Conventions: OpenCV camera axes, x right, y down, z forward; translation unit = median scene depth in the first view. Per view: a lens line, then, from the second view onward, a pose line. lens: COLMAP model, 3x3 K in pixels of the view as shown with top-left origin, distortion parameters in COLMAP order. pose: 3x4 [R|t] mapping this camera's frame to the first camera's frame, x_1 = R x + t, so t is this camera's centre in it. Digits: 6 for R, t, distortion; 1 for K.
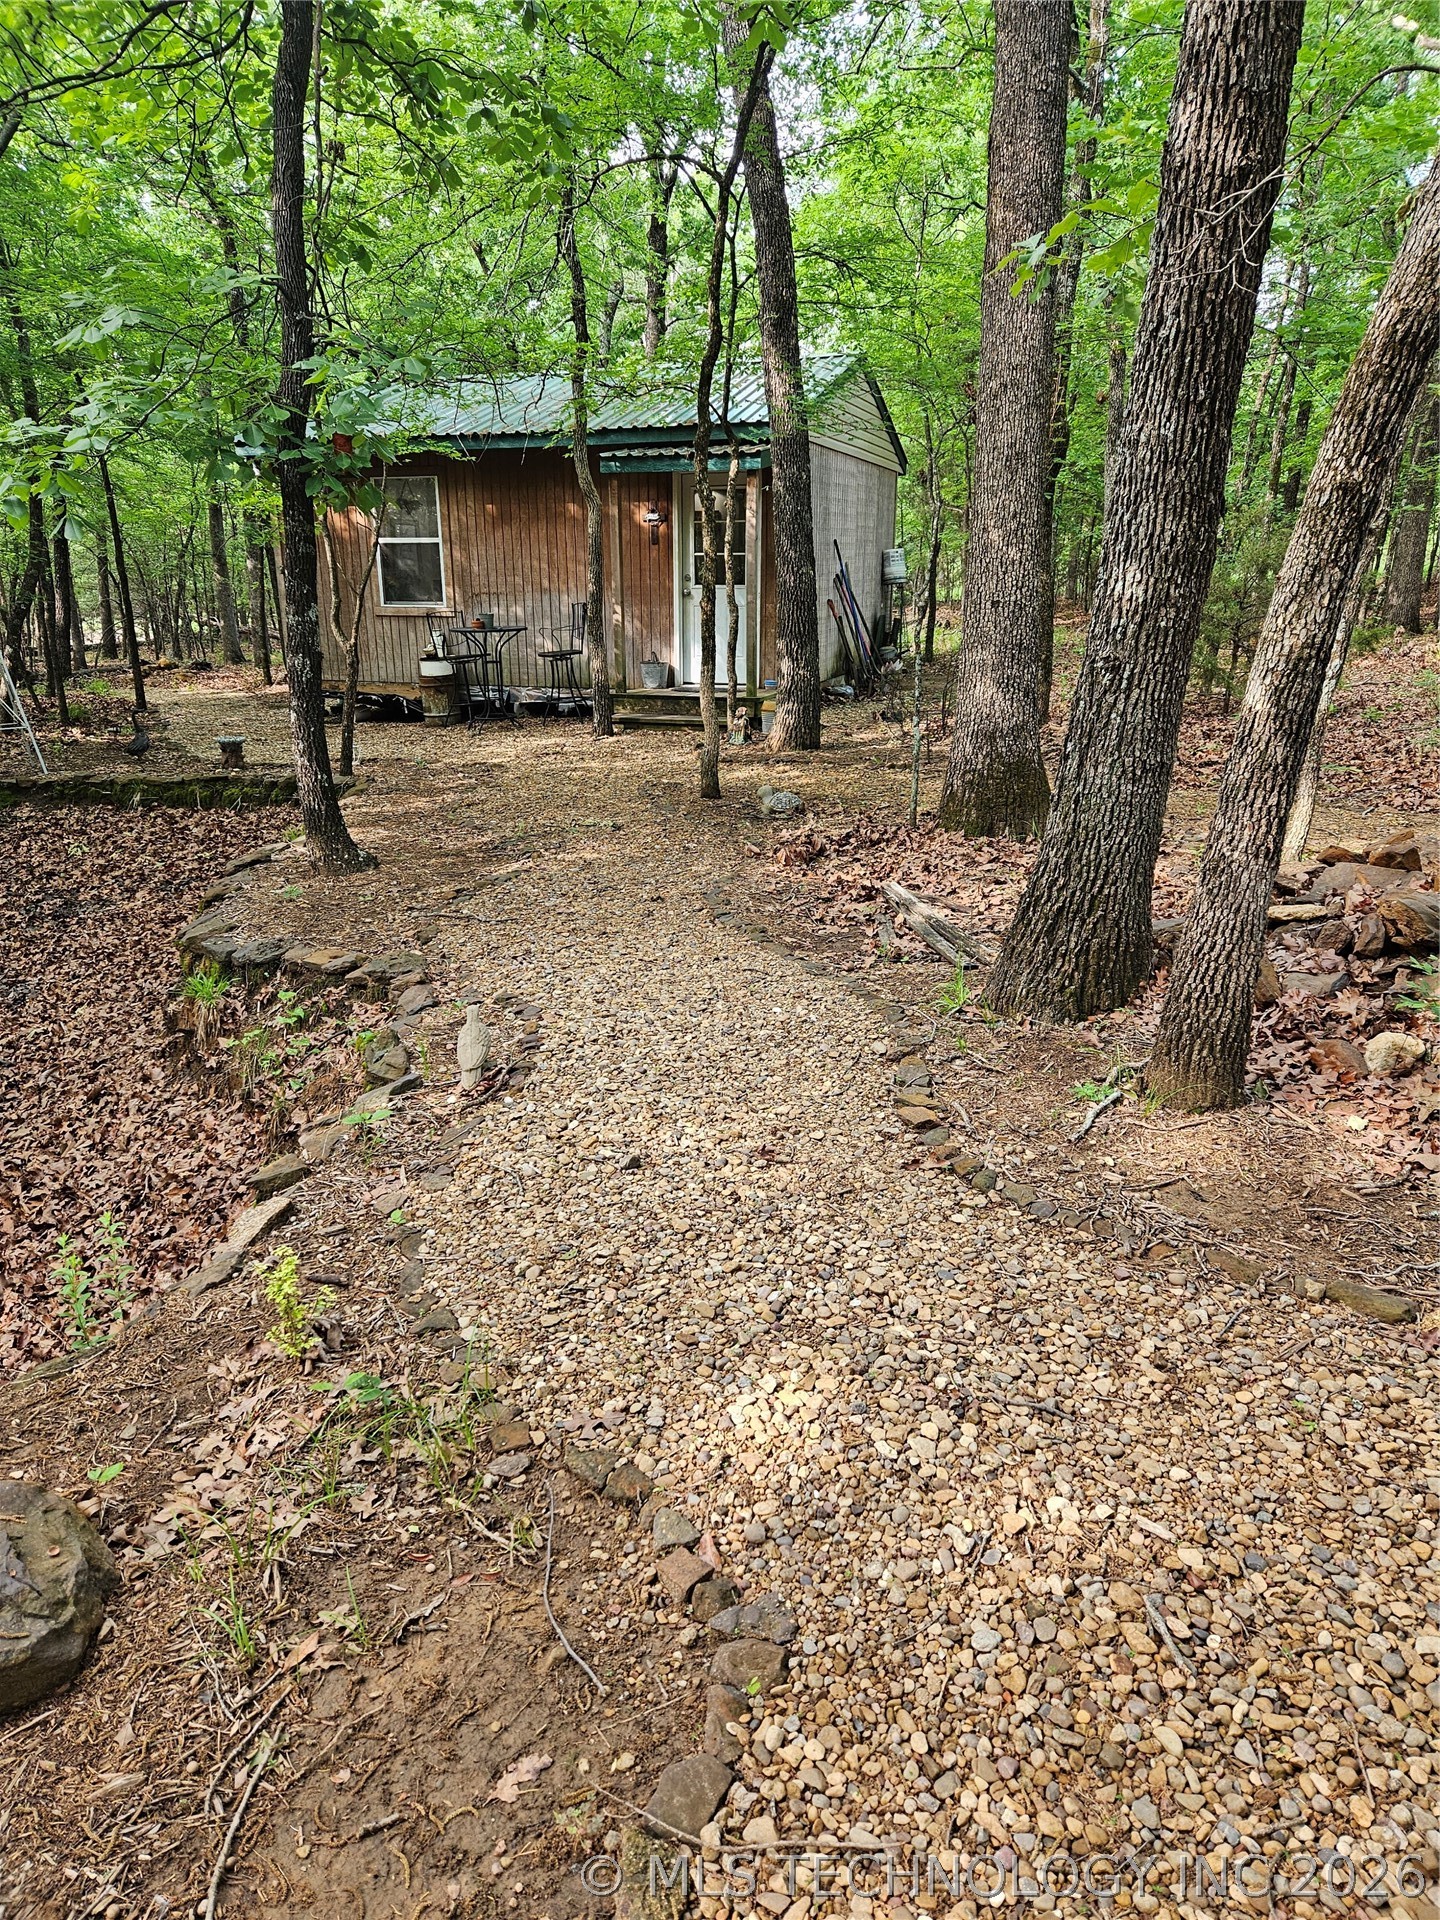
lens RADIAL K [[1277.6, 0, 710.4], [0, 1277.6, 972.2], [0, 0, 1]] dist [0.081472, -0.070879]
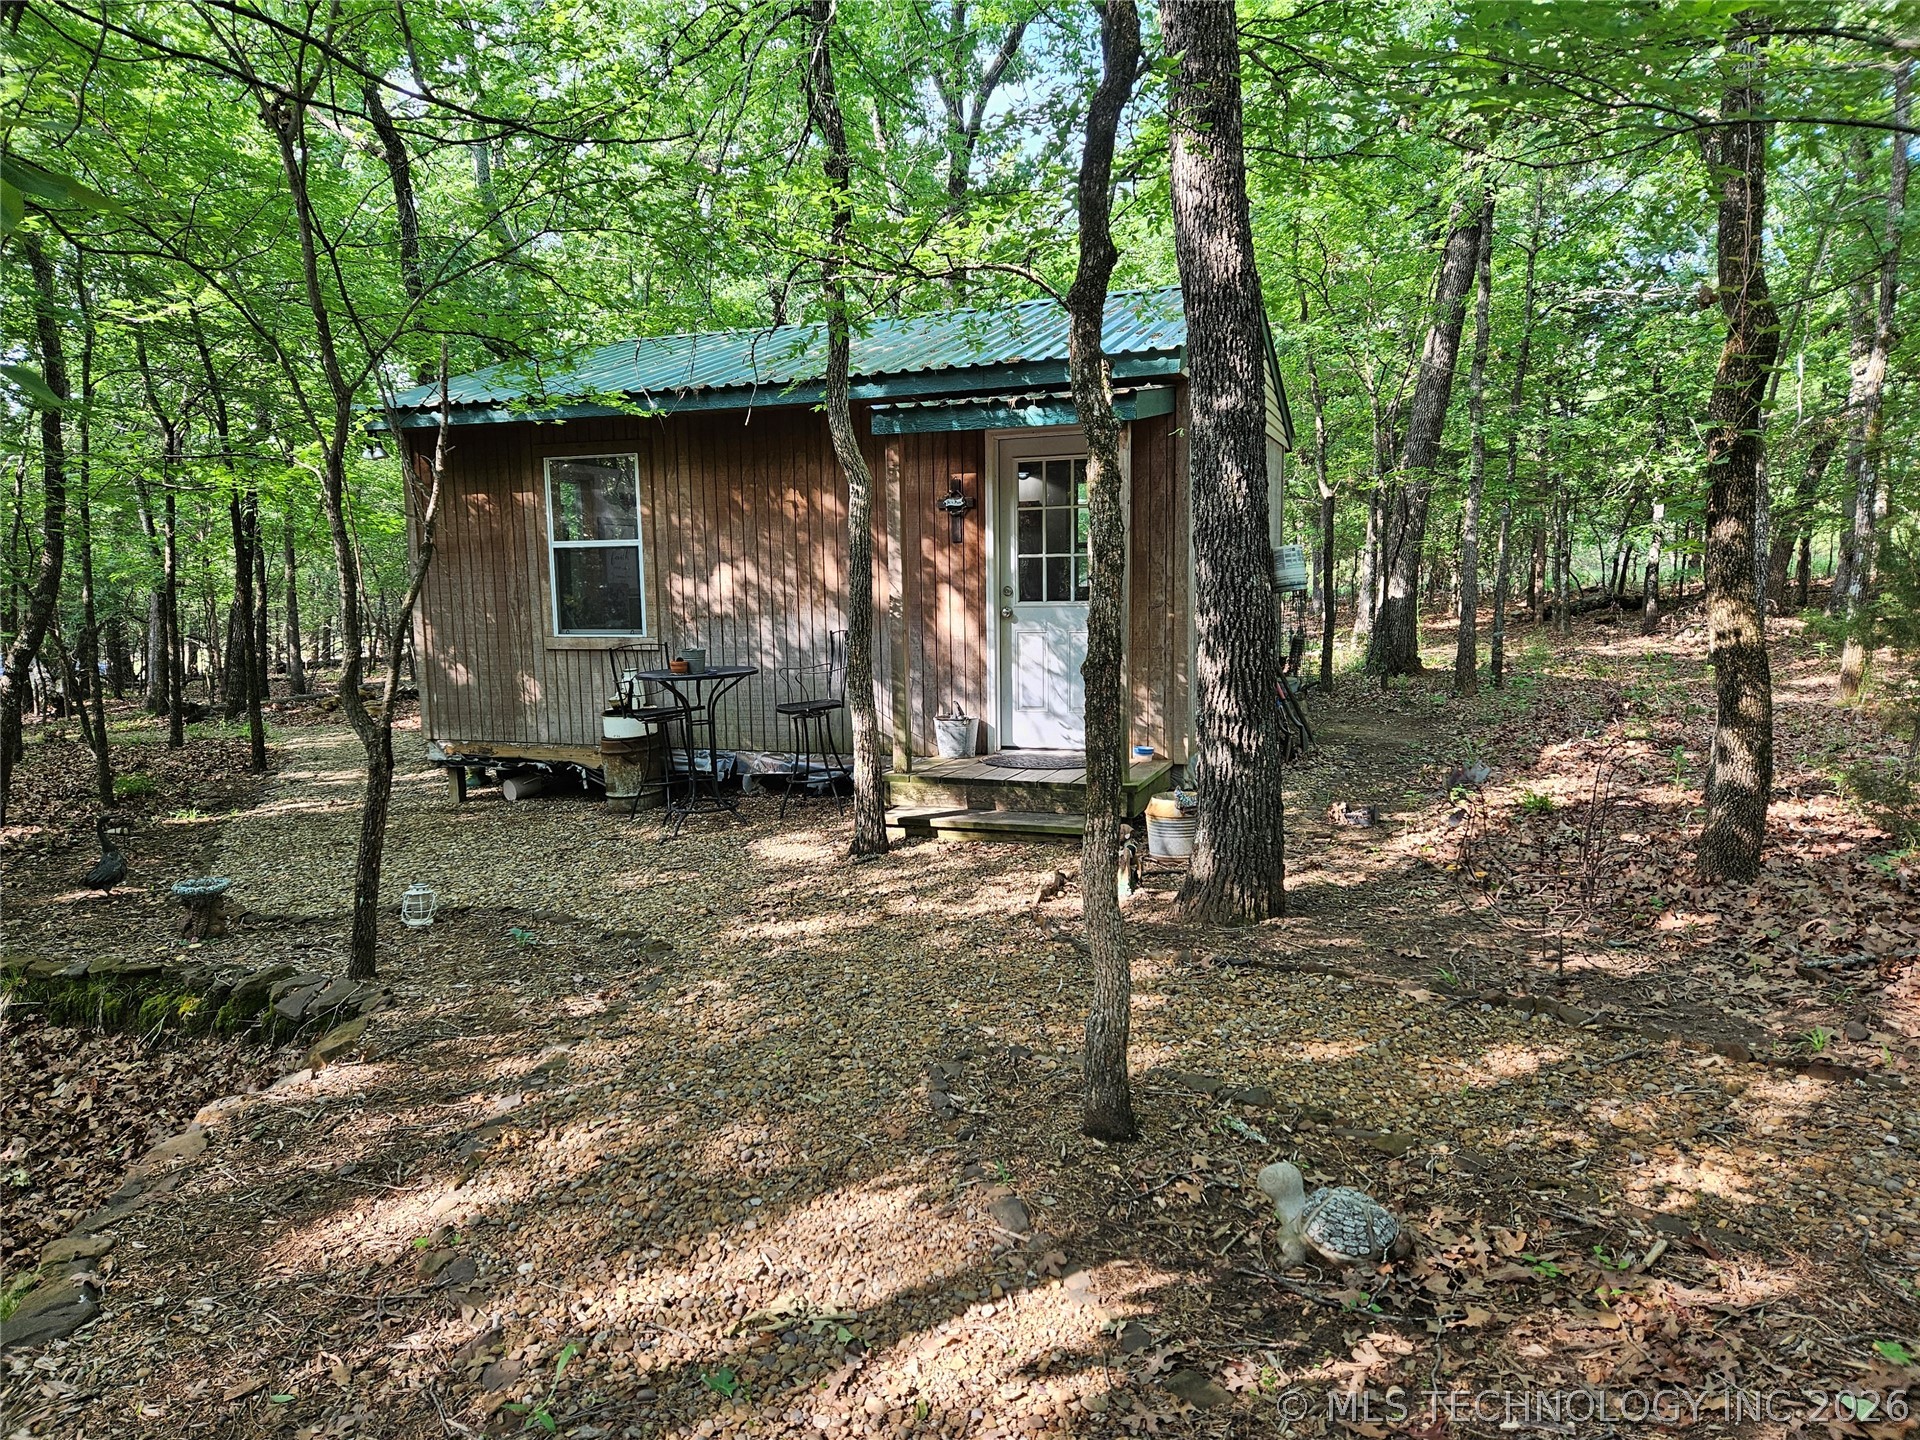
lens RADIAL K [[1277.6, 0, 964.6], [0, 1277.6, 716.9], [0, 0, 1]] dist [0.081472, -0.070879]
pose [[0.999567, -0.007341, -0.028510, -0.020498], [0.001771, 0.981650, -0.190686, -0.114914], [0.029386, 0.190552, 0.981237, 0.357871]]
